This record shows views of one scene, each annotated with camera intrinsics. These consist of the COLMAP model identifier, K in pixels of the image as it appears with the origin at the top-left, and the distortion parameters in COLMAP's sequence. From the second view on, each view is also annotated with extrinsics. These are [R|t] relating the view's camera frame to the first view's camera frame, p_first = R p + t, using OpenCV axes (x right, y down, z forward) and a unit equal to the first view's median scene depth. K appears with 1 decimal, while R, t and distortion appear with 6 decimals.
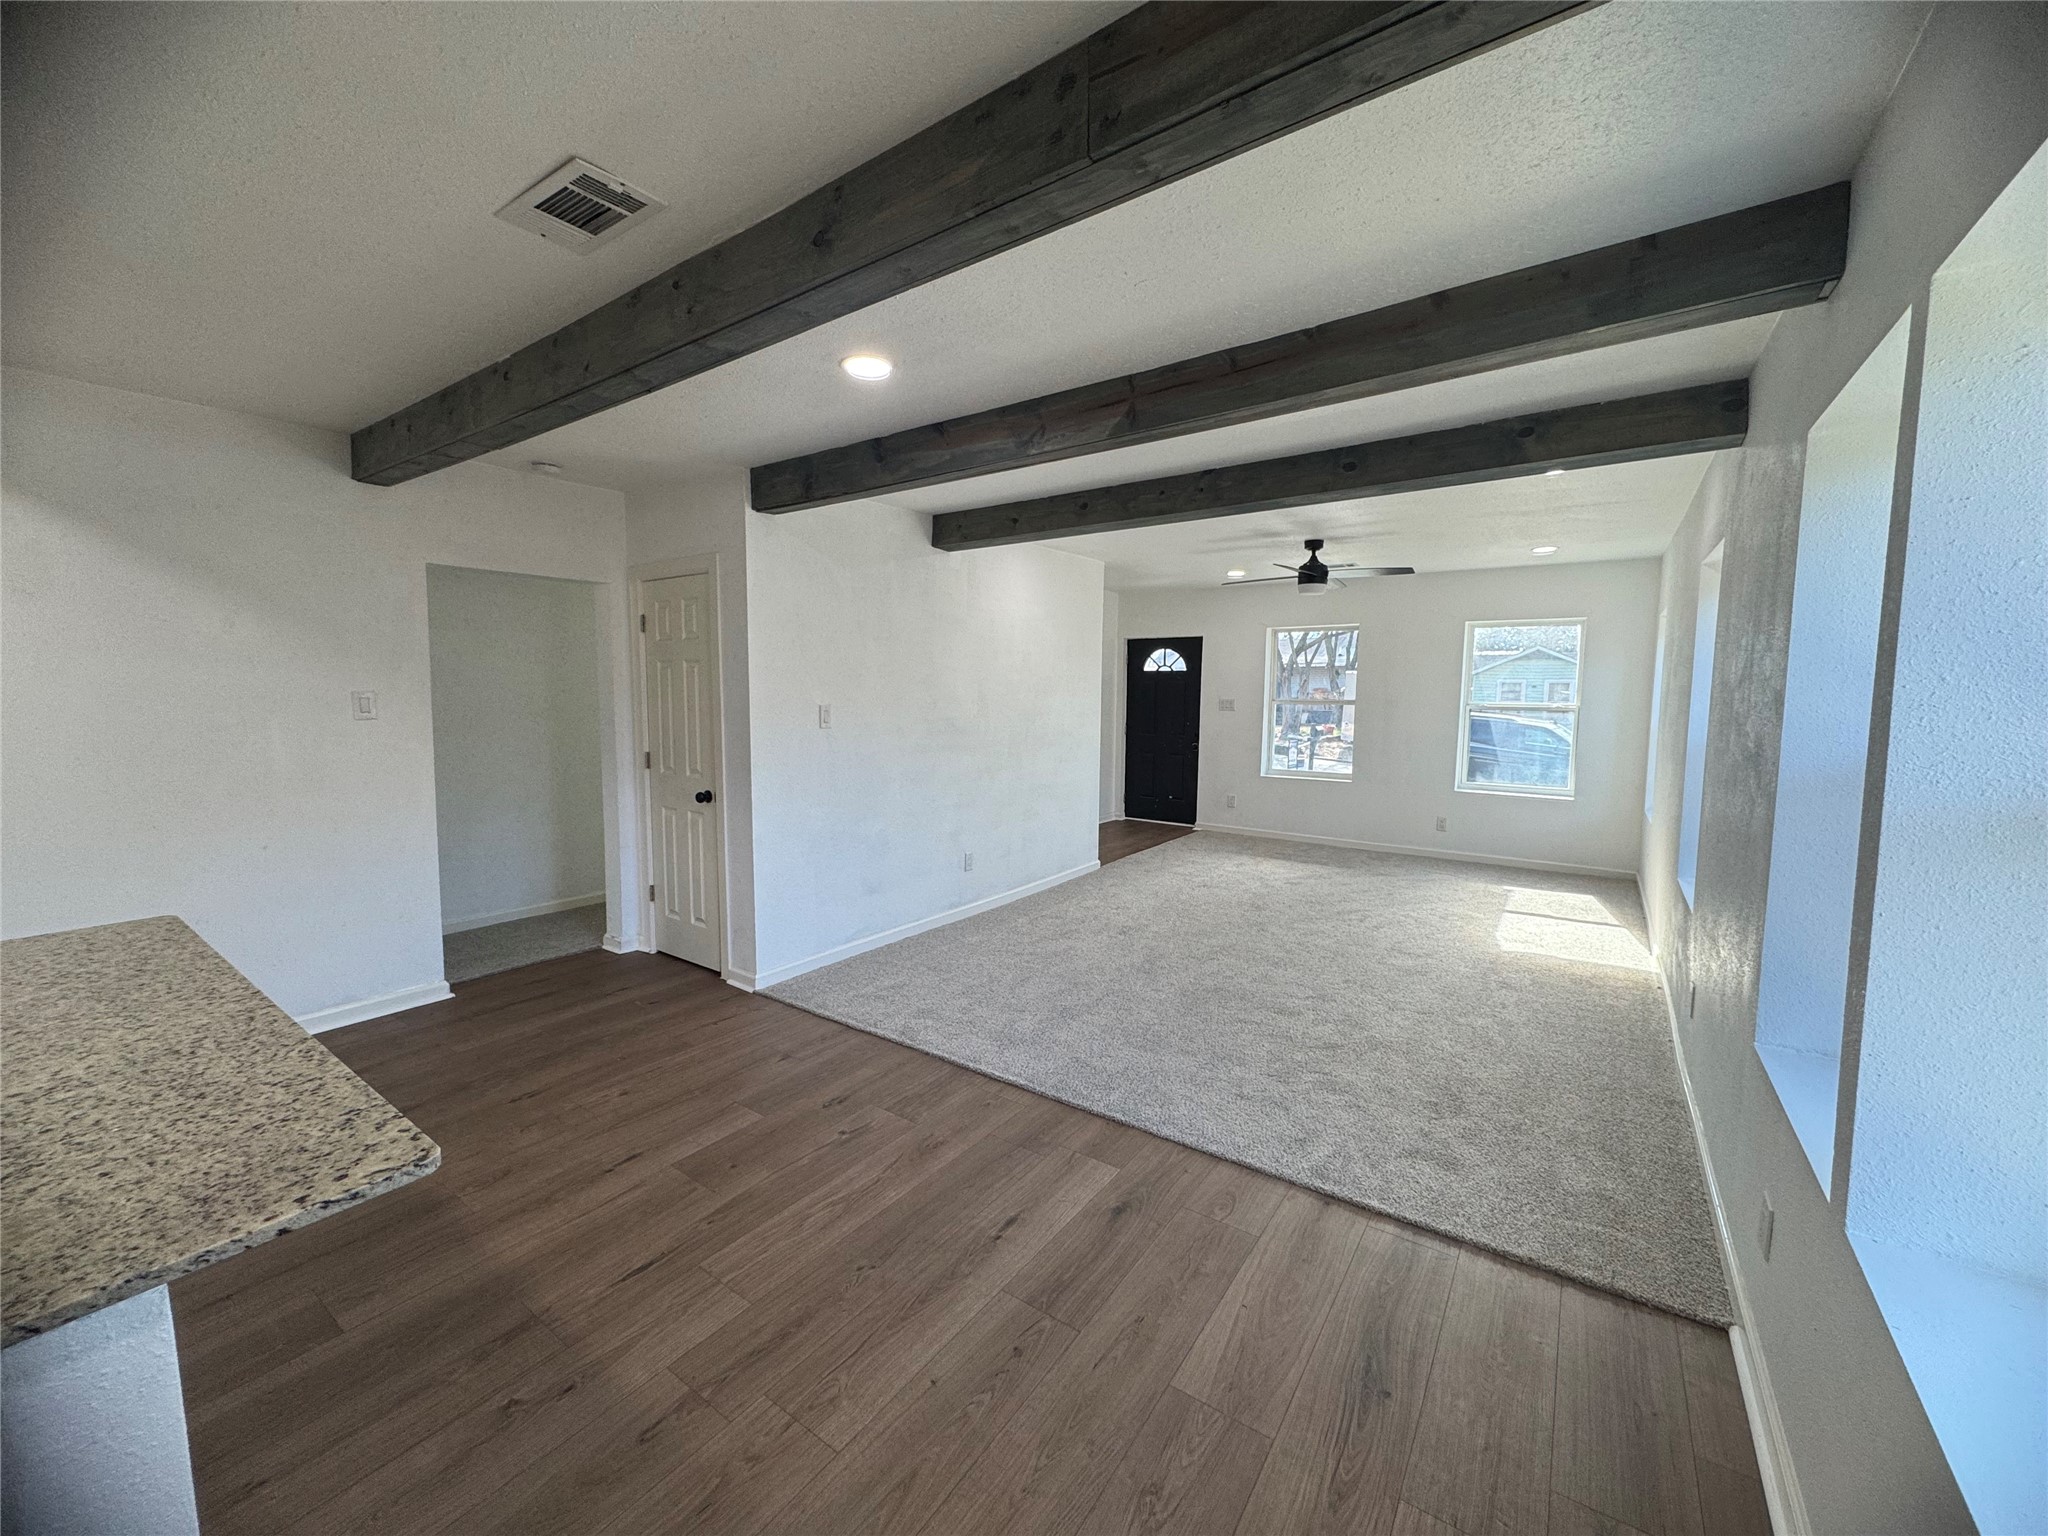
lens RADIAL K [[806.7, 0, 1024.0], [0, 806.7, 768.0], [0, 0, 1]] dist [-0.001026, -0.000054]
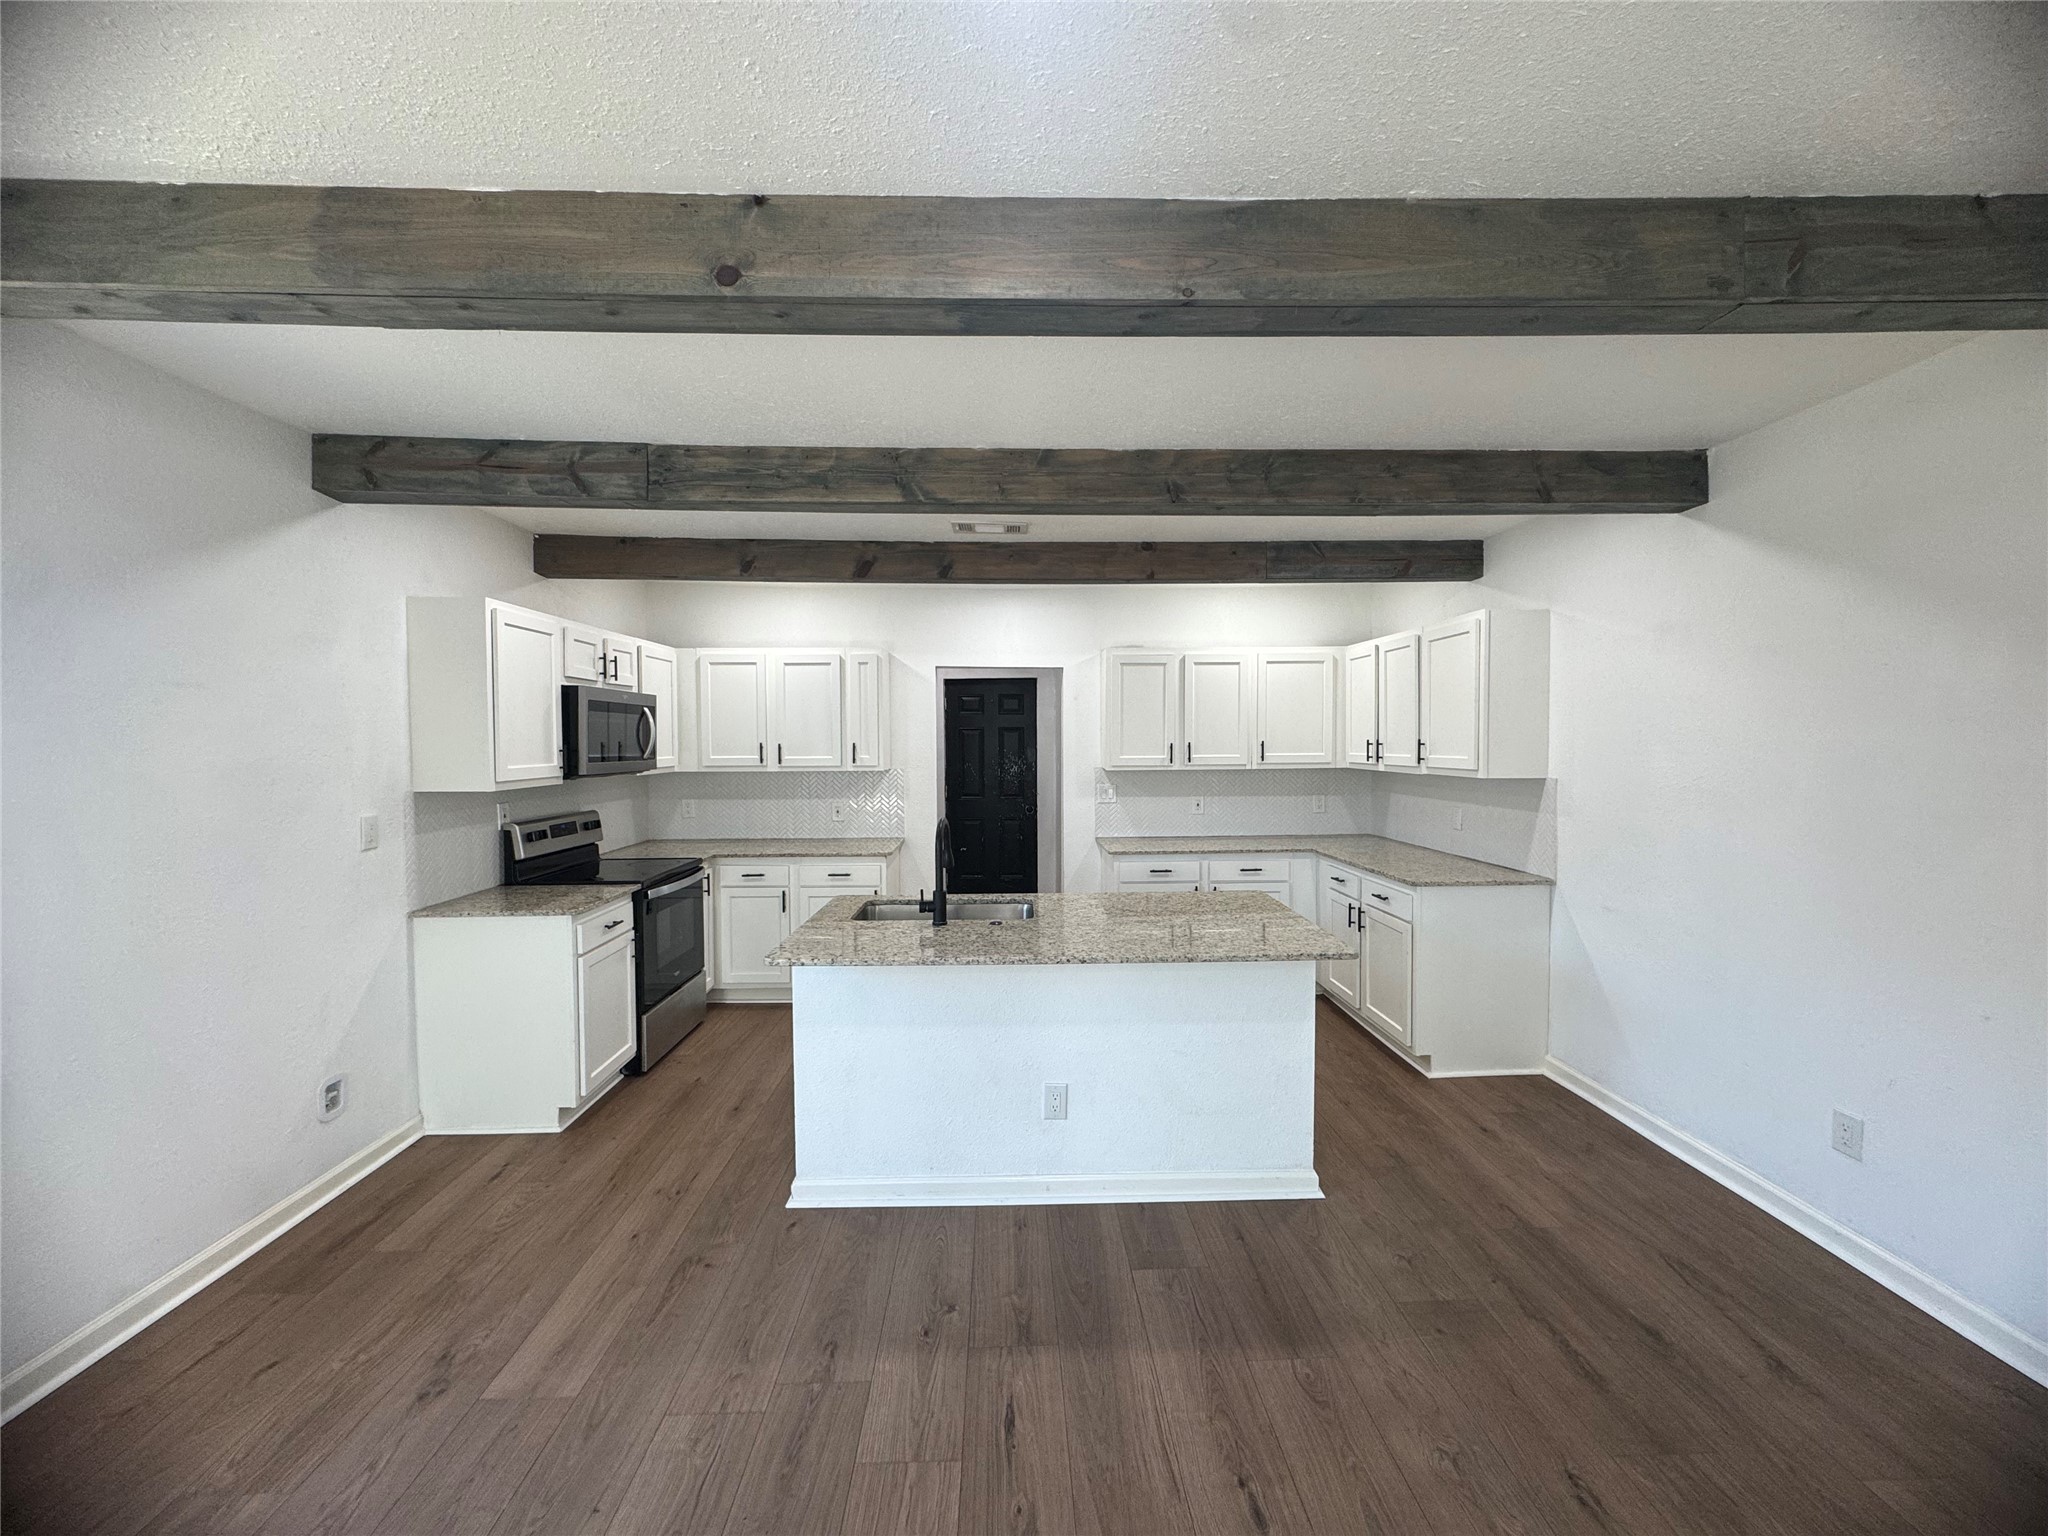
lens RADIAL K [[821.0, 0, 1024.0], [0, 821.0, 768.0], [0, 0, 1]] dist [-0.003208, -0.000043]
pose [[-0.810476, 0.018440, -0.585482, 0.019633], [-0.056025, 0.992482, 0.108814, -0.193101], [0.583087, 0.120992, -0.803350, 1.781358]]
